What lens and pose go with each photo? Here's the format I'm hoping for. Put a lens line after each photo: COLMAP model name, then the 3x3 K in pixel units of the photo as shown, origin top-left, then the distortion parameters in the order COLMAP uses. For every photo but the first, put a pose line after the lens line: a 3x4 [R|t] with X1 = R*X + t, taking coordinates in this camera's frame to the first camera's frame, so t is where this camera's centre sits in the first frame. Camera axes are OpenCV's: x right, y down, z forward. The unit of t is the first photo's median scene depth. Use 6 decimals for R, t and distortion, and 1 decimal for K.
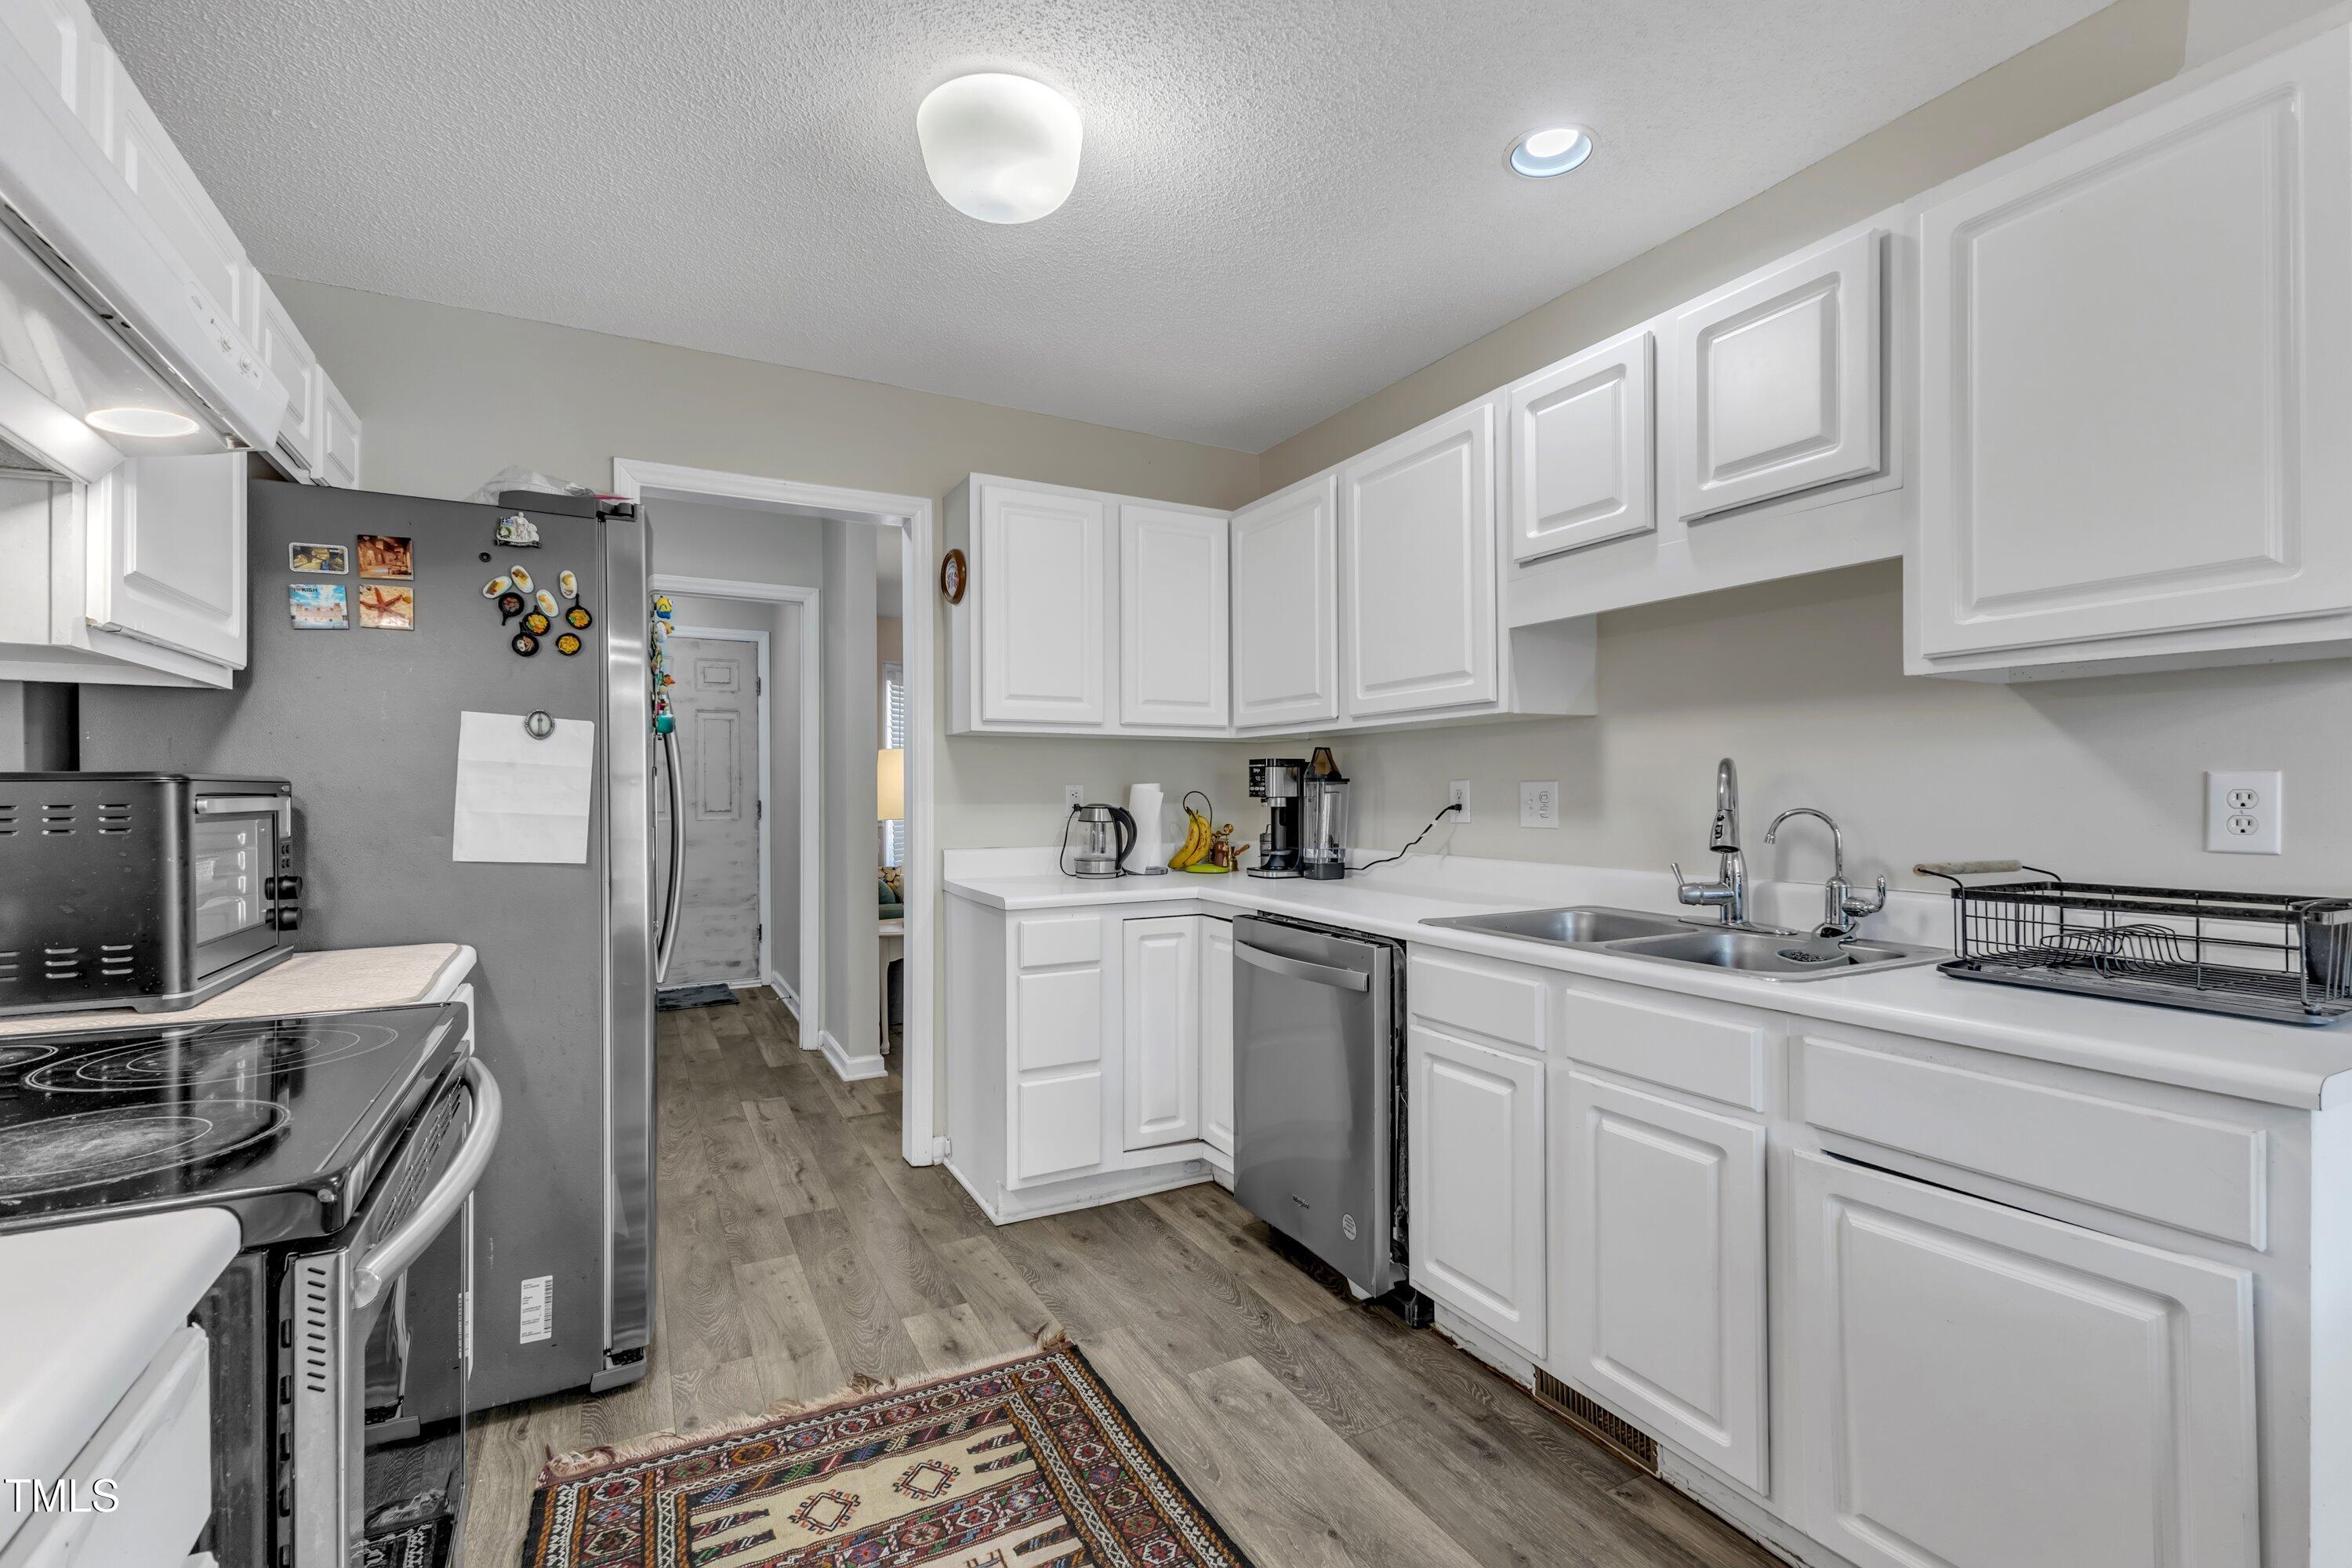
lens RADIAL K [[1038.9, 0, 1167.6], [0, 1038.9, 789.4], [0, 0, 1]] dist [0.013695, -0.004101]
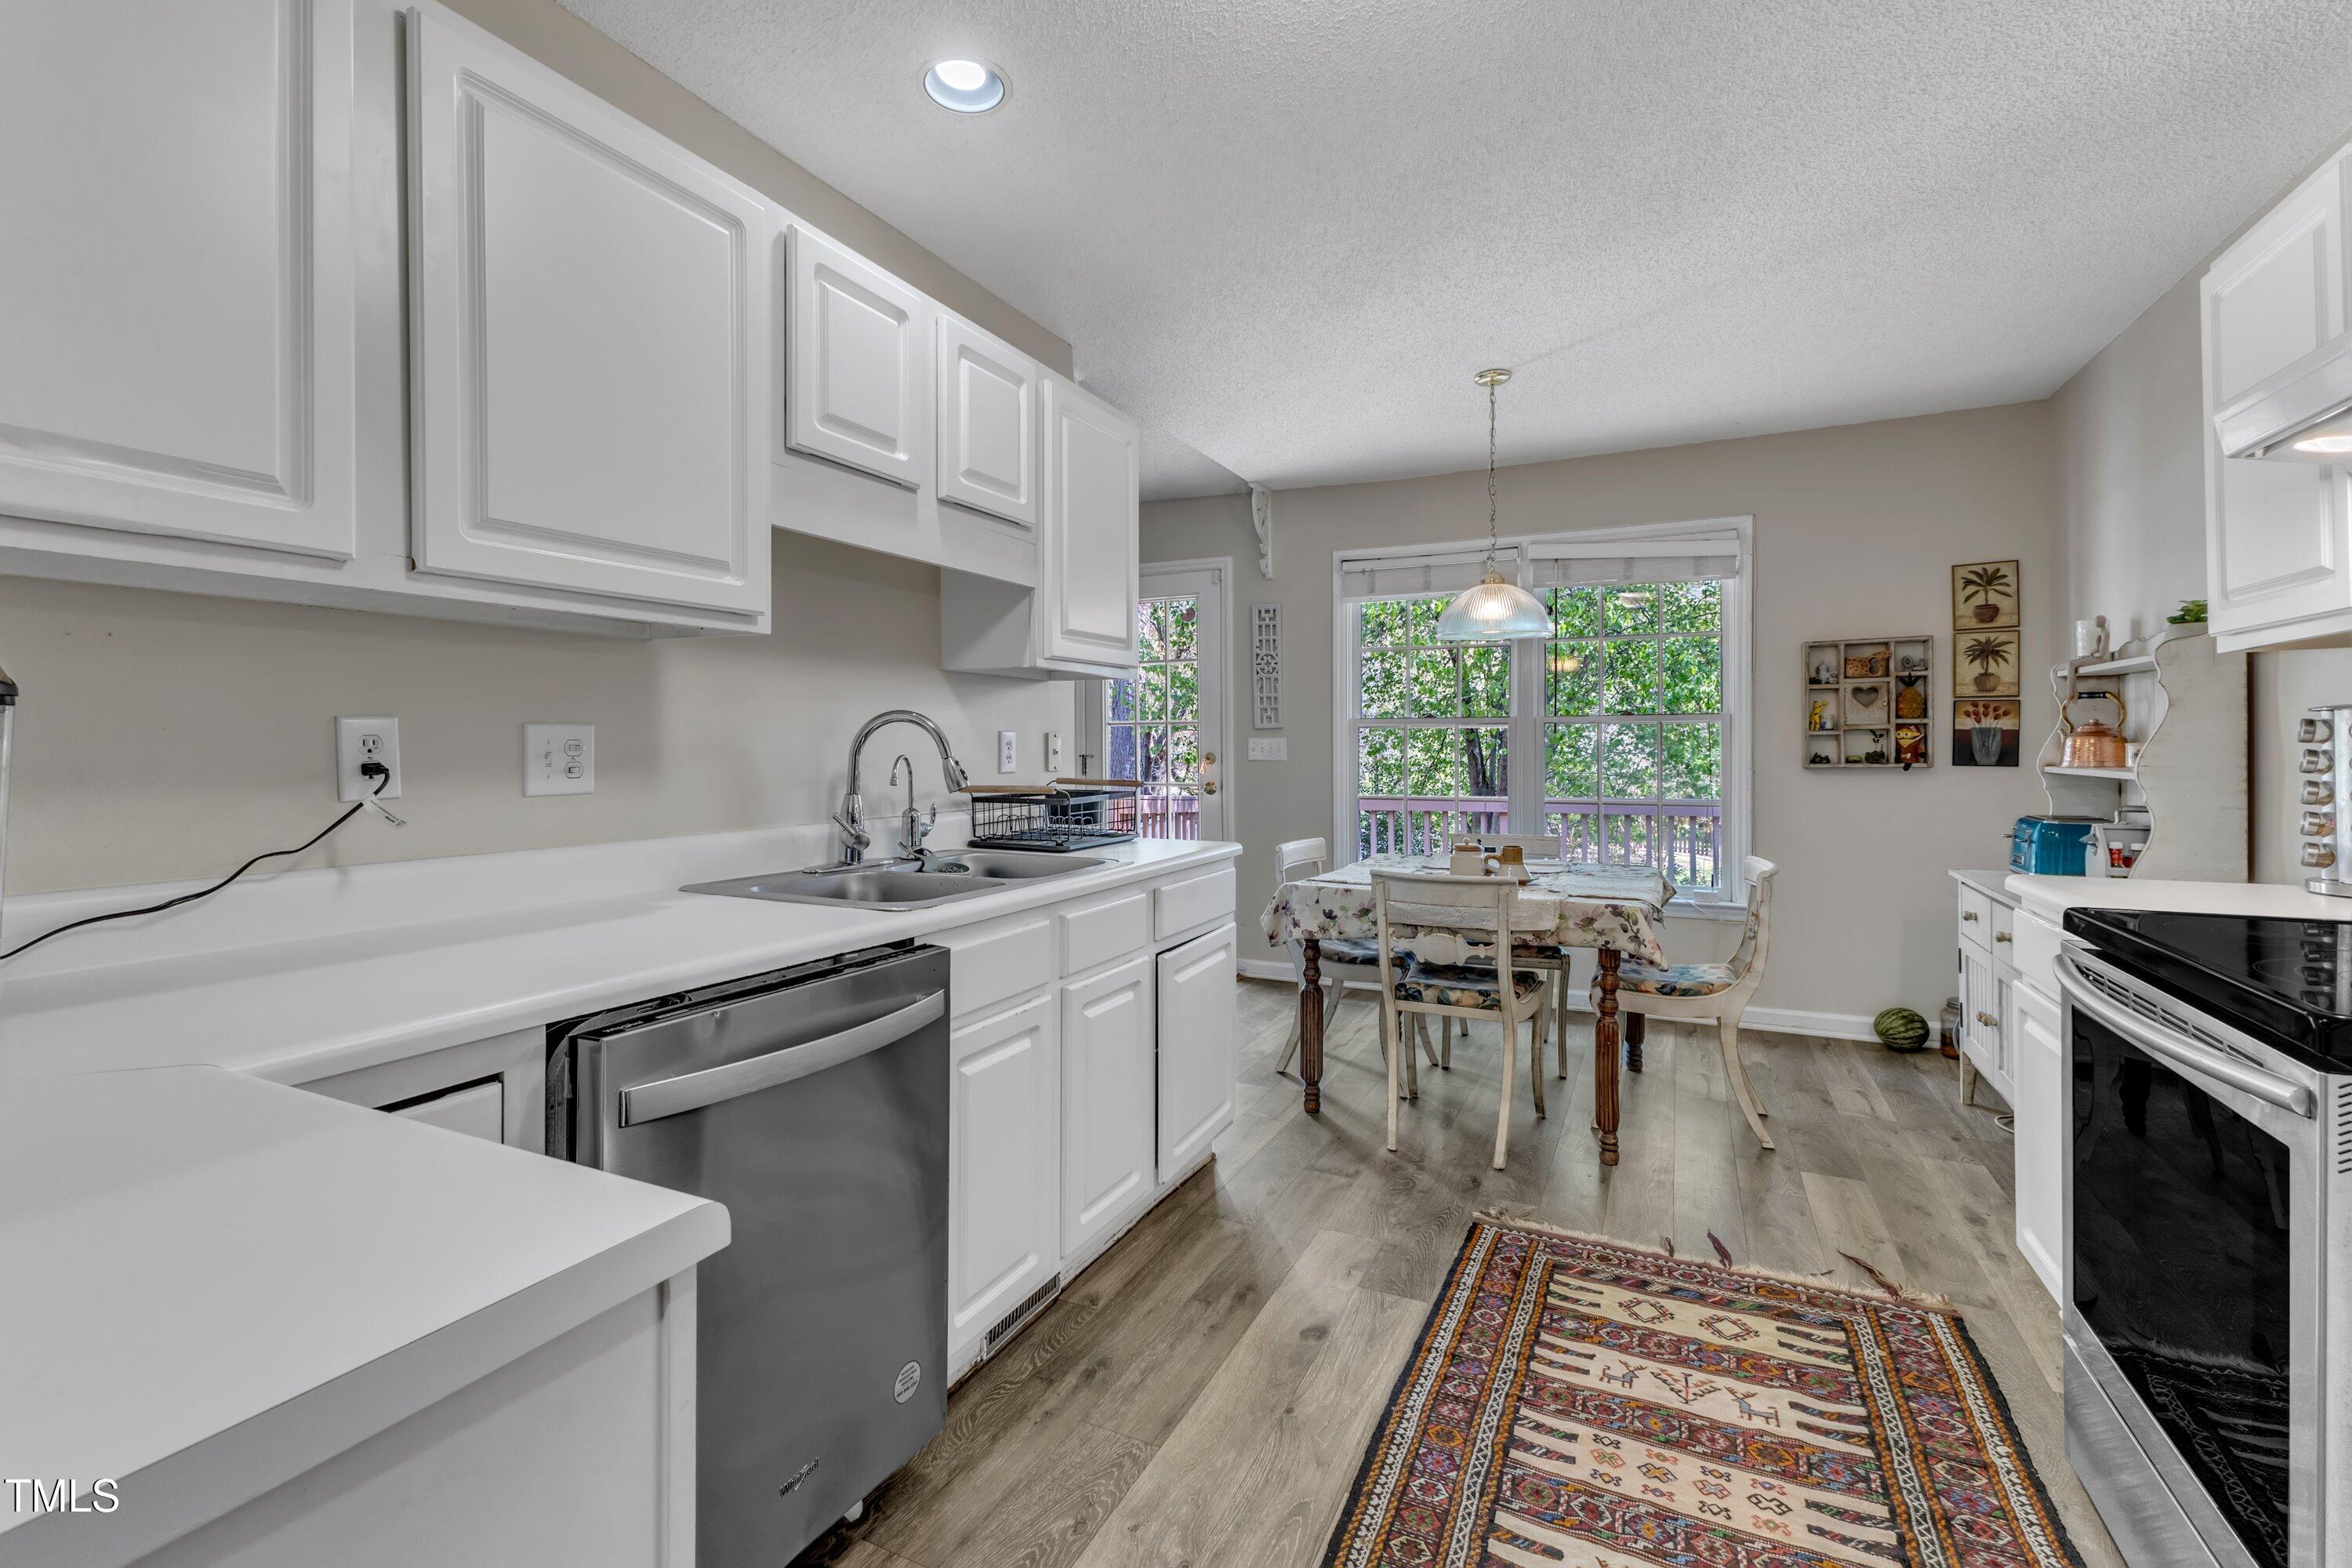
lens RADIAL K [[1038.9, 0, 1179.0], [0, 1038.9, 744.3], [0, 0, 1]] dist [0.013695, -0.004101]
pose [[-0.598232, 0.003344, 0.801316, -0.491094], [0.001853, 0.999994, -0.002790, 0.008794], [-0.801320, -0.000184, -0.598235, 1.308626]]
